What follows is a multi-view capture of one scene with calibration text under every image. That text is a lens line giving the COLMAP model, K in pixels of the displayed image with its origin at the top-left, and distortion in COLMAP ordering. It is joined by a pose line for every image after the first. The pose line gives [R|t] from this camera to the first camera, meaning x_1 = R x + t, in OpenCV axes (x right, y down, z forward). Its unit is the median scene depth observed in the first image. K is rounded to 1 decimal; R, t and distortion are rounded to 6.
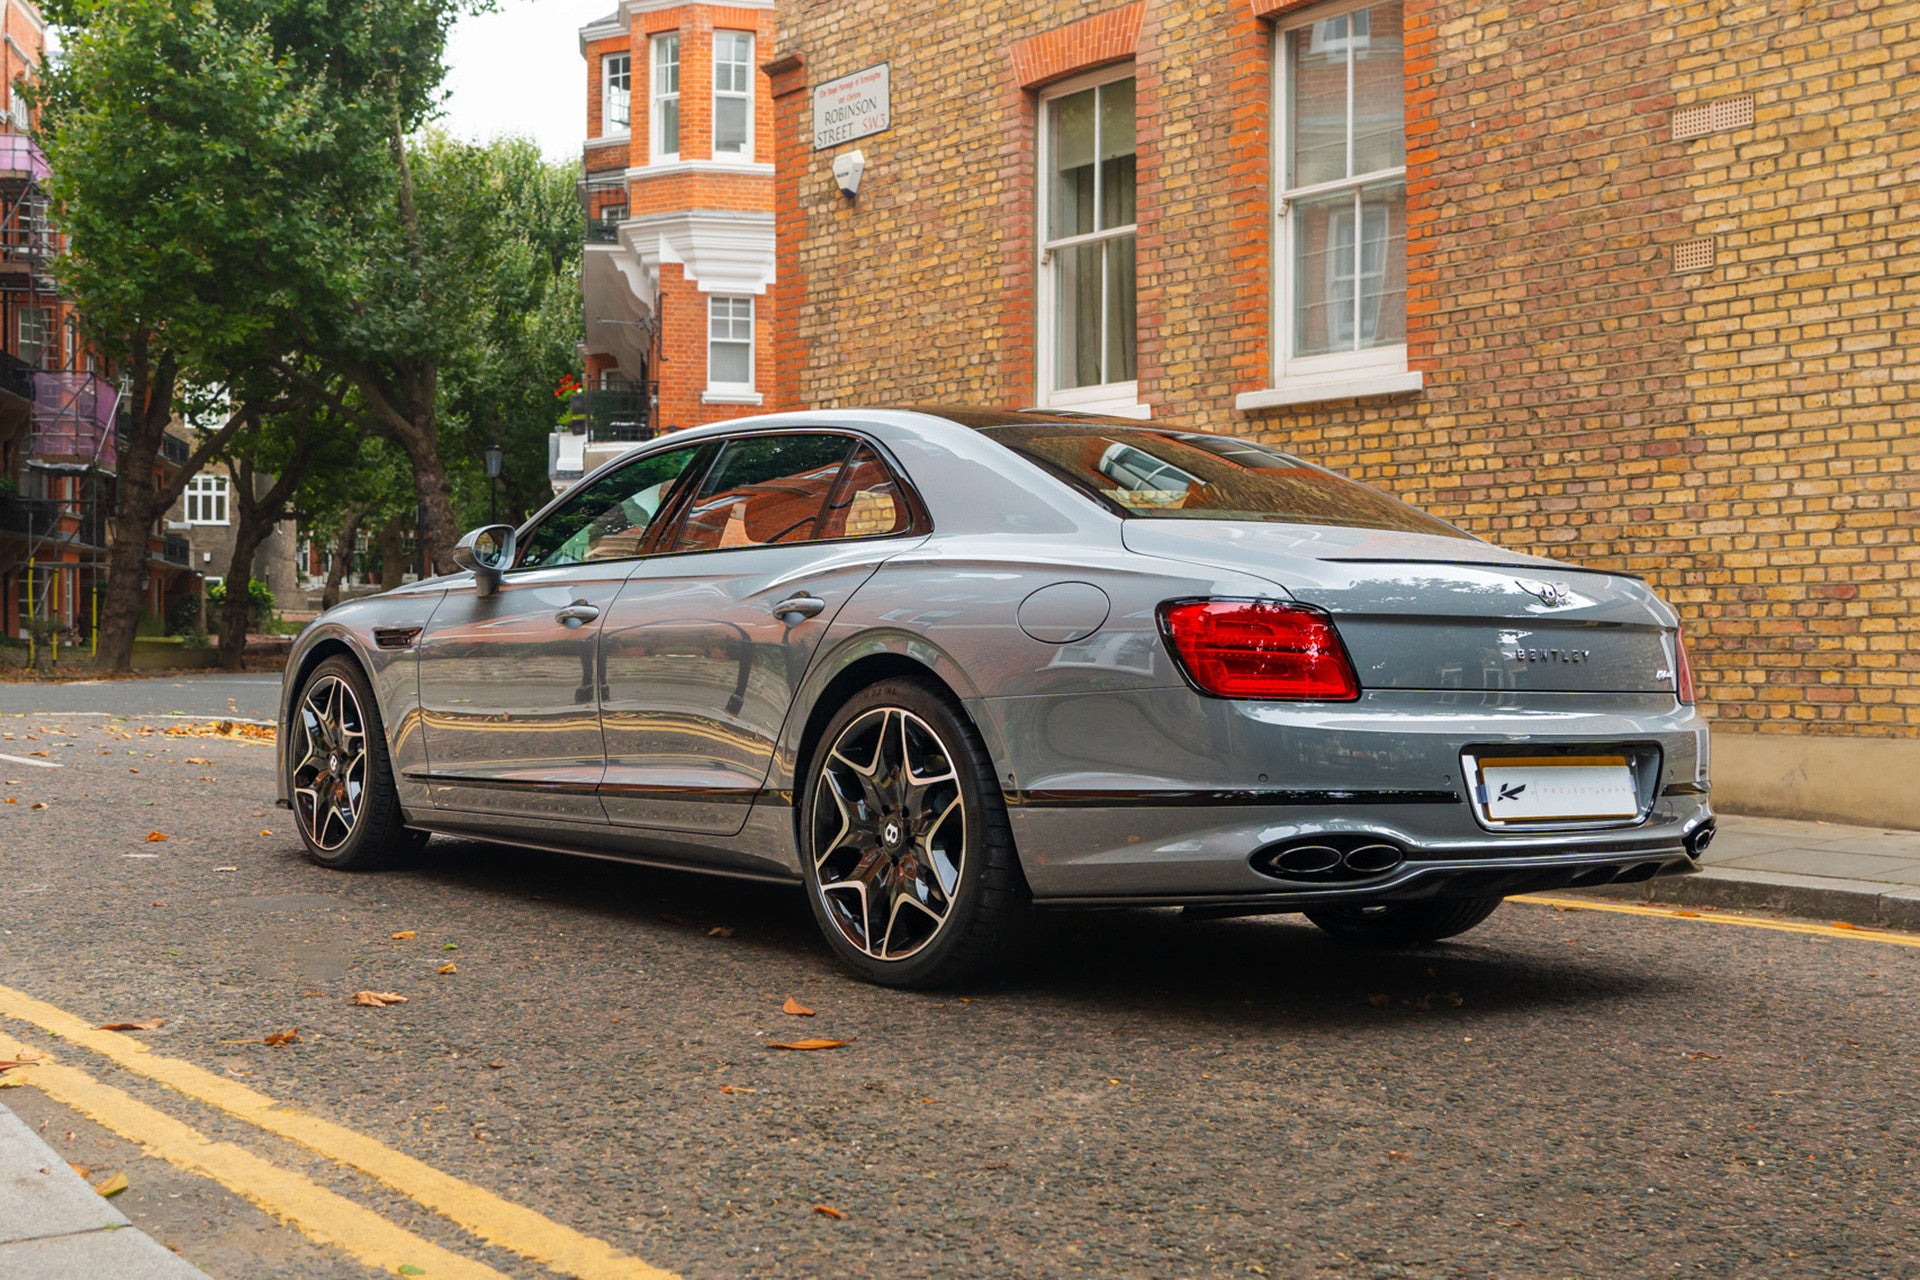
lens RADIAL K [[2356.2, 0, 944.7], [0, 2356.2, 660.5], [0, 0, 1]] dist [0.008970, 0.015326]
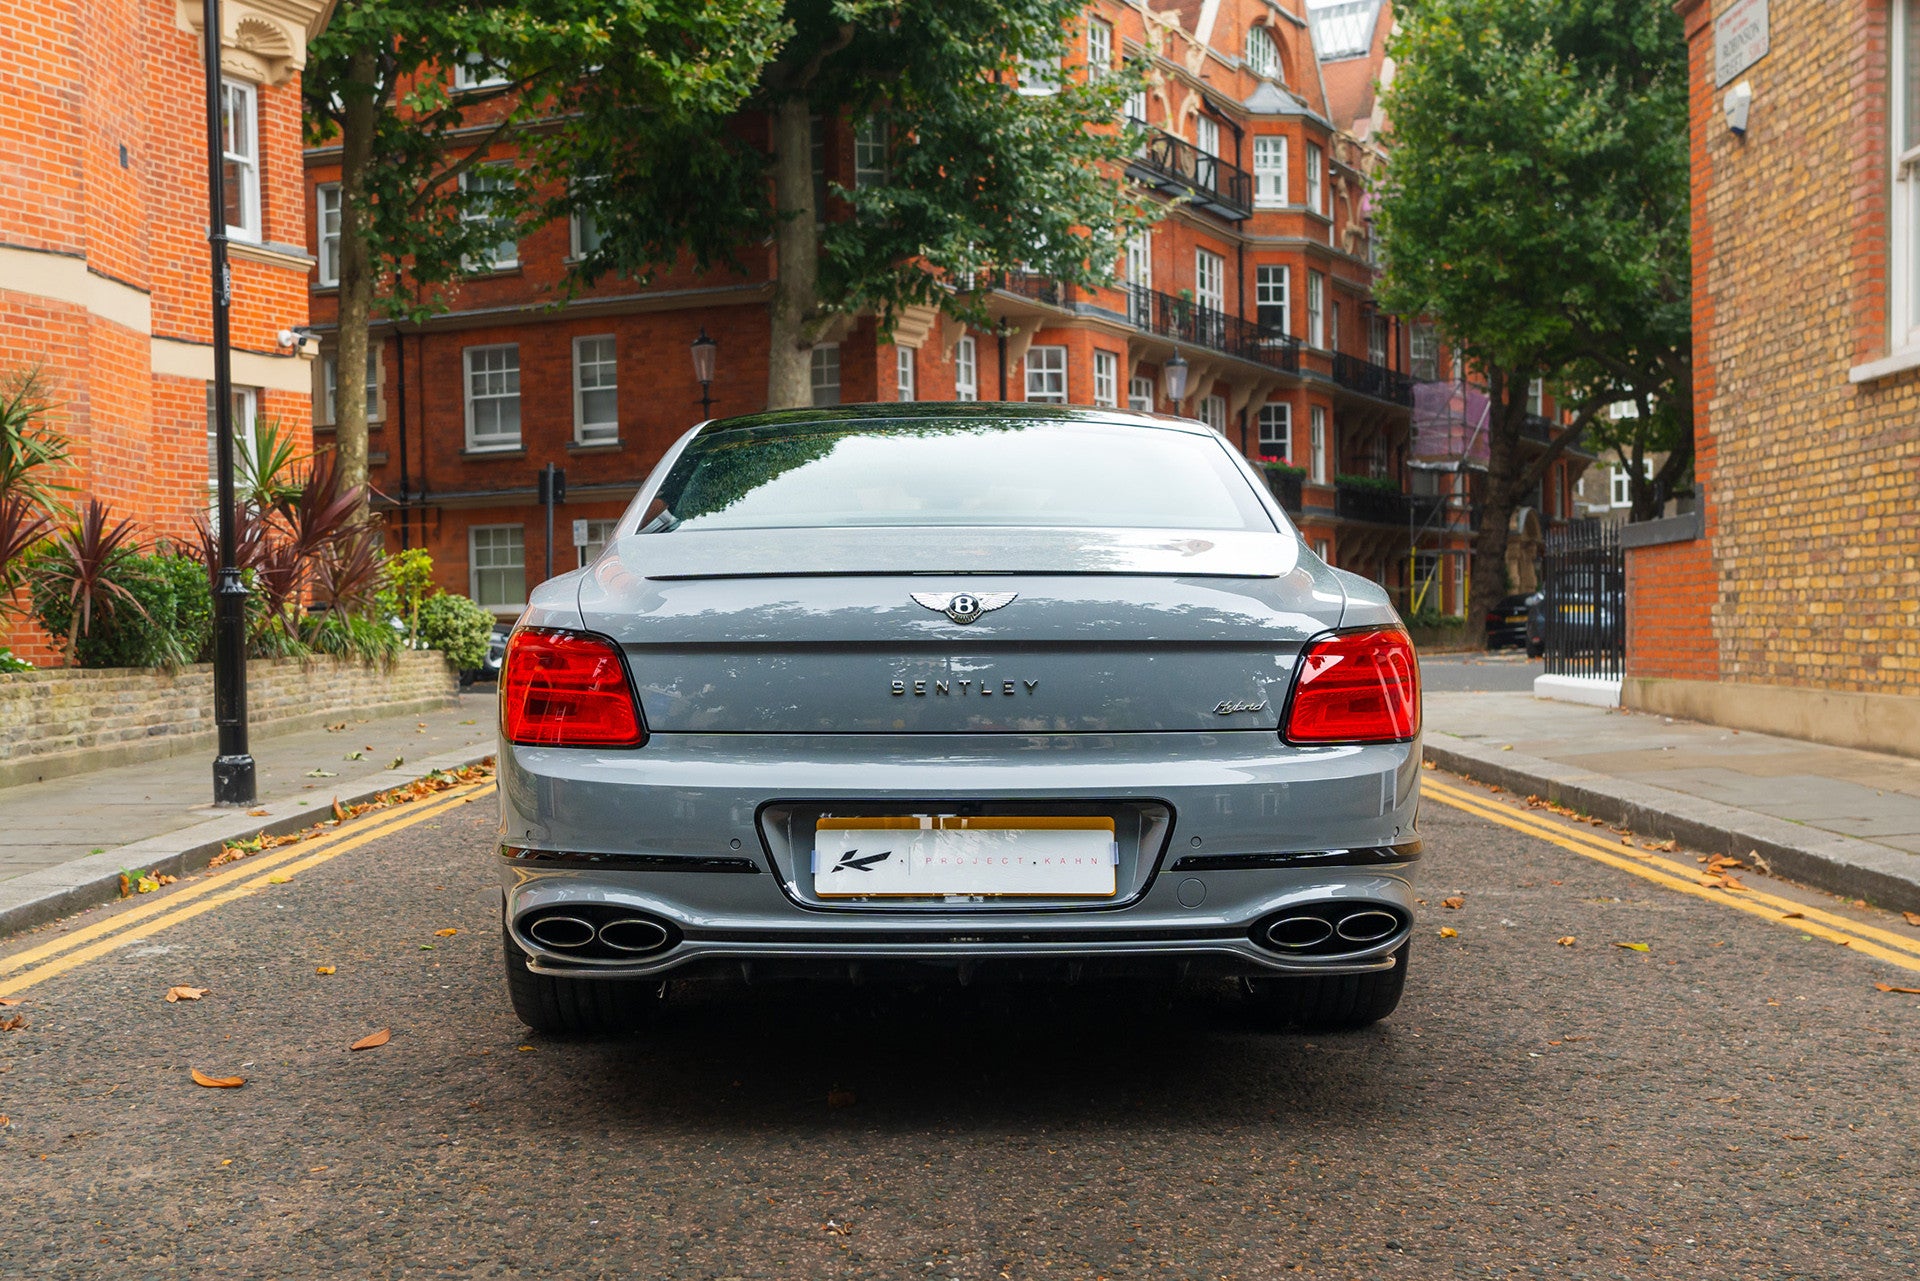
lens RADIAL K [[2129.3, 0, 939.3], [0, 2129.3, 725.3], [0, 0, 1]] dist [0.010449, 0.008452]
pose [[0.788264, 0.006959, -0.615298, 0.275997], [0.021096, 0.999043, 0.038324, -0.006737], [0.614976, -0.043190, 0.787362, 0.175696]]
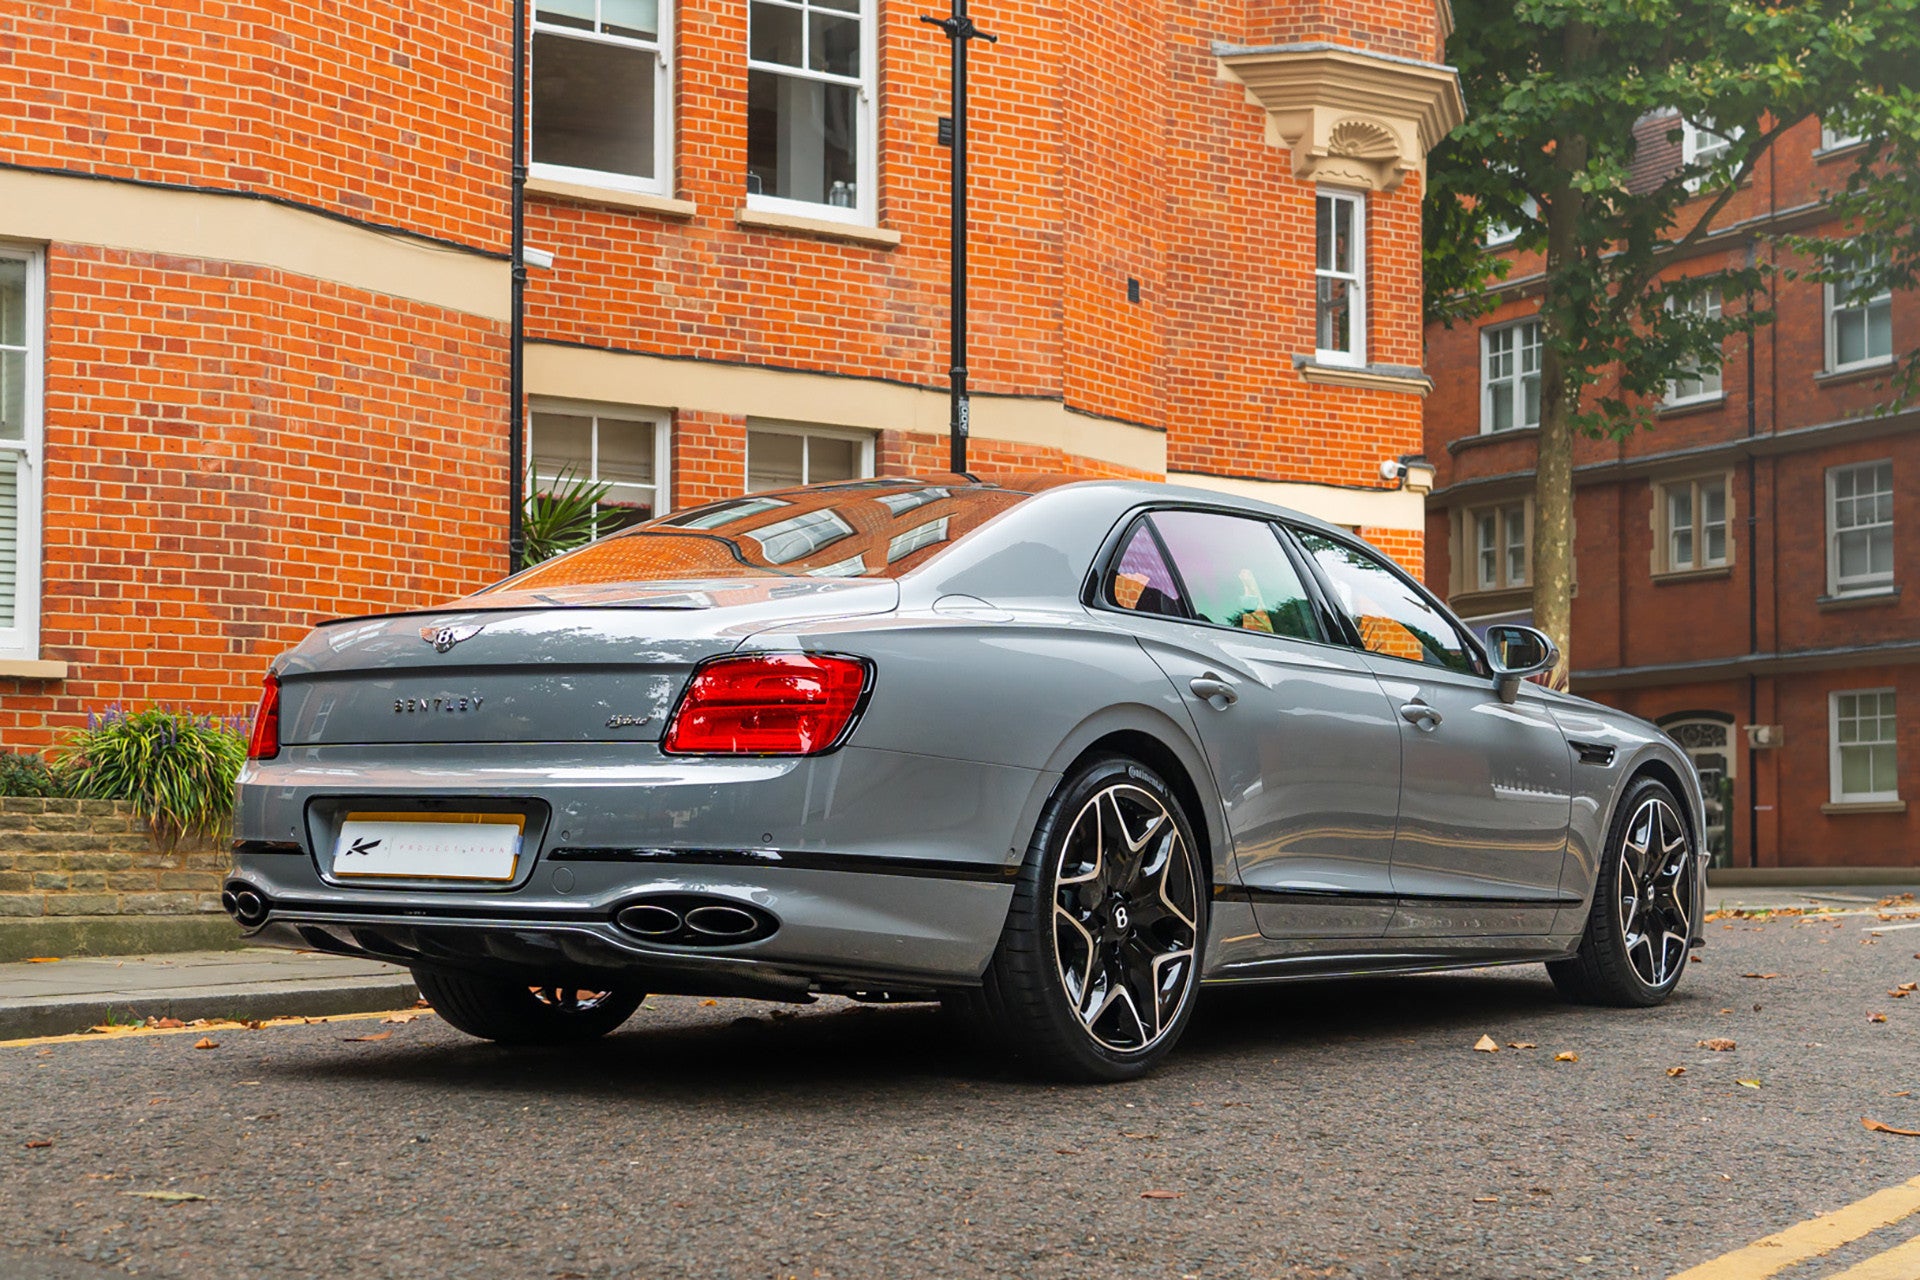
lens RADIAL K [[2747.0, 0, 963.5], [0, 2747.0, 727.8], [0, 0, 1]] dist [0.012559, 0.069574]
pose [[0.279366, -0.053606, -0.958687, 0.546039], [-0.003288, 0.998381, -0.056783, 0.027466], [0.960179, 0.019016, 0.278737, 0.360085]]
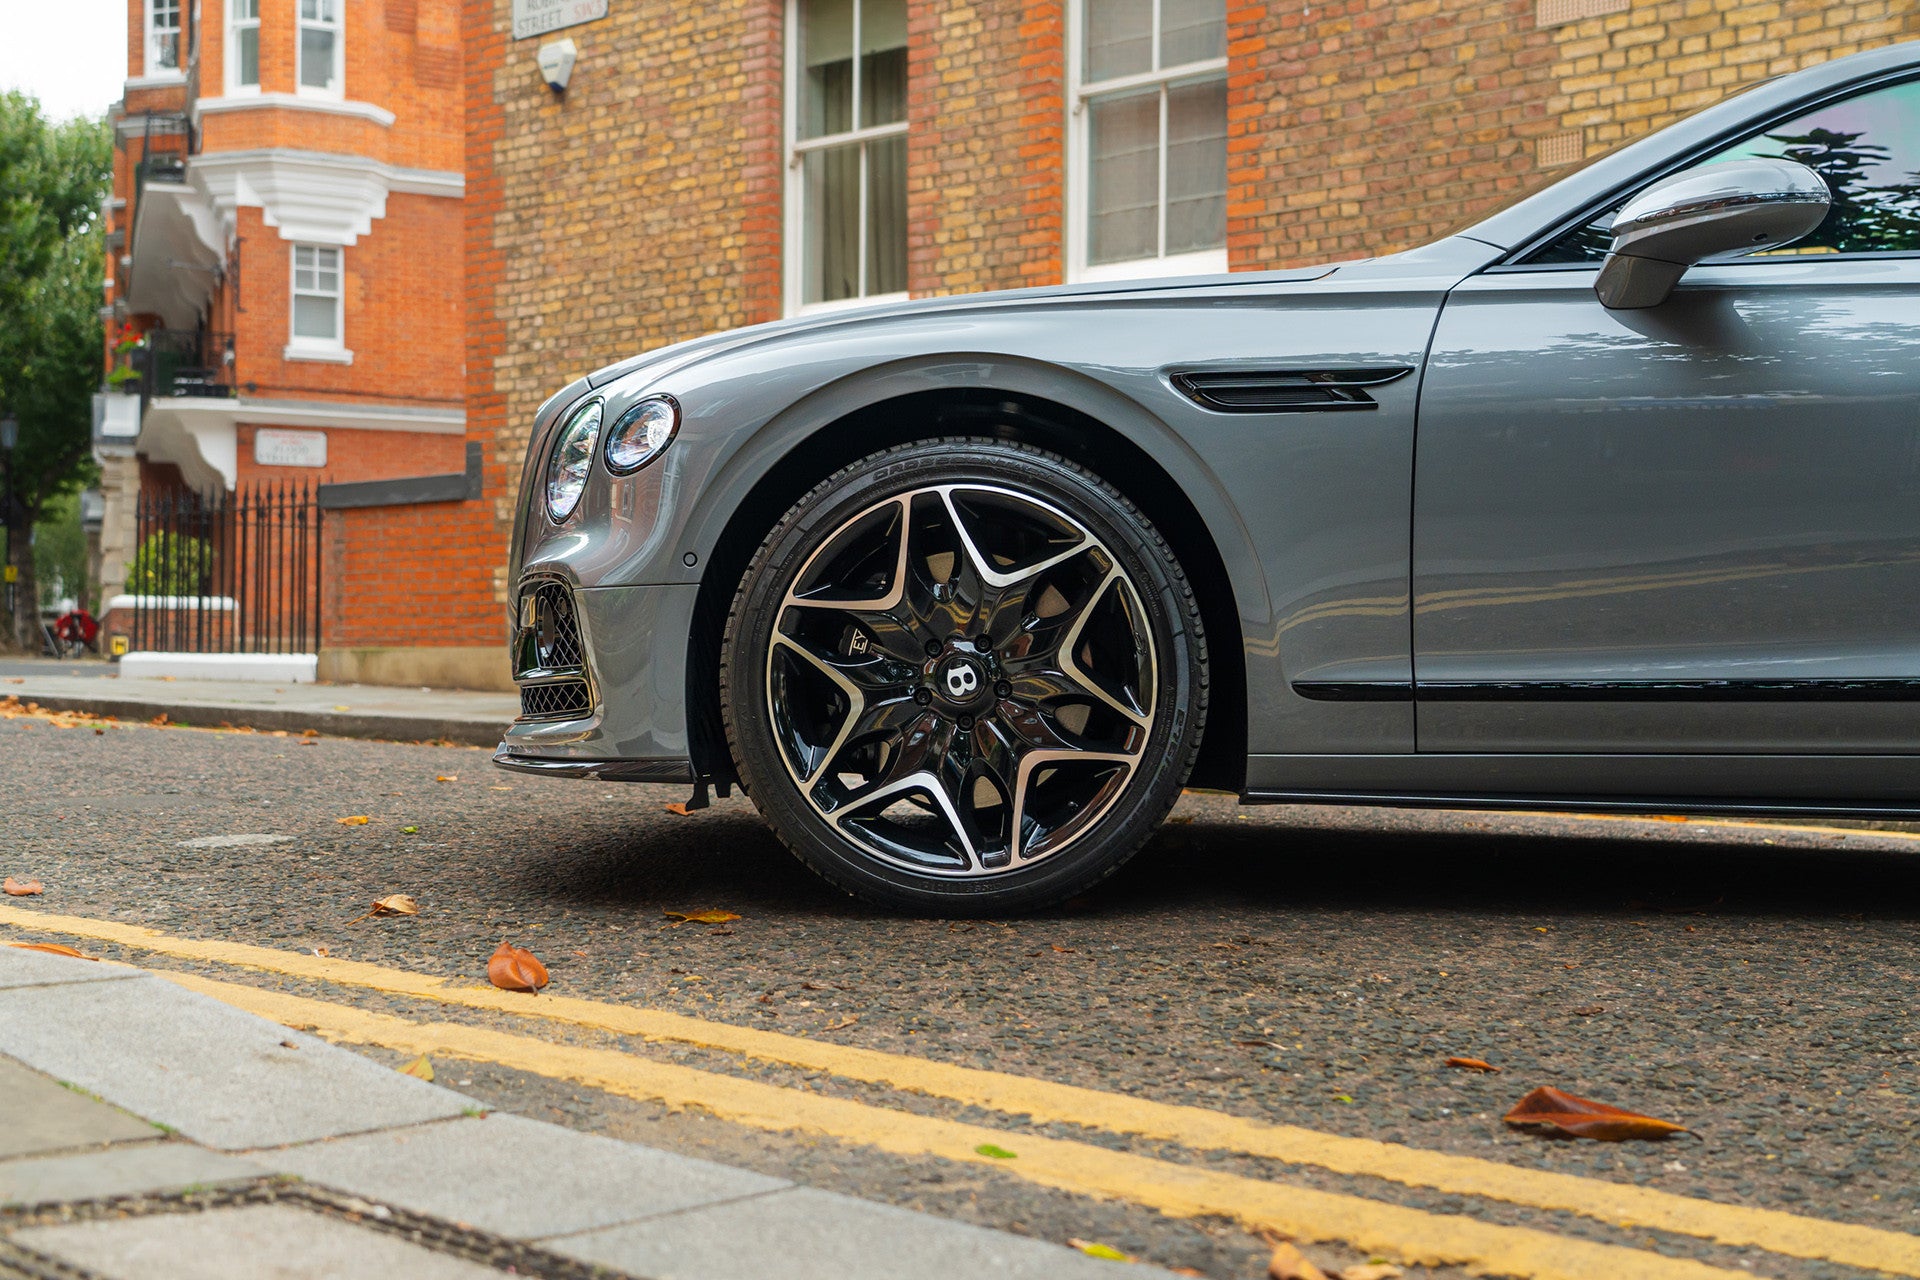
lens RADIAL K [[2368.5, 0, 940.4], [0, 2368.5, 652.6], [0, 0, 1]] dist [0.068020, 0.003170]
pose [[0.979806, 0.005182, 0.199885, -0.094983], [-0.003489, 0.999955, -0.008818, 0.032300], [-0.199921, 0.007942, 0.979780, 0.091771]]
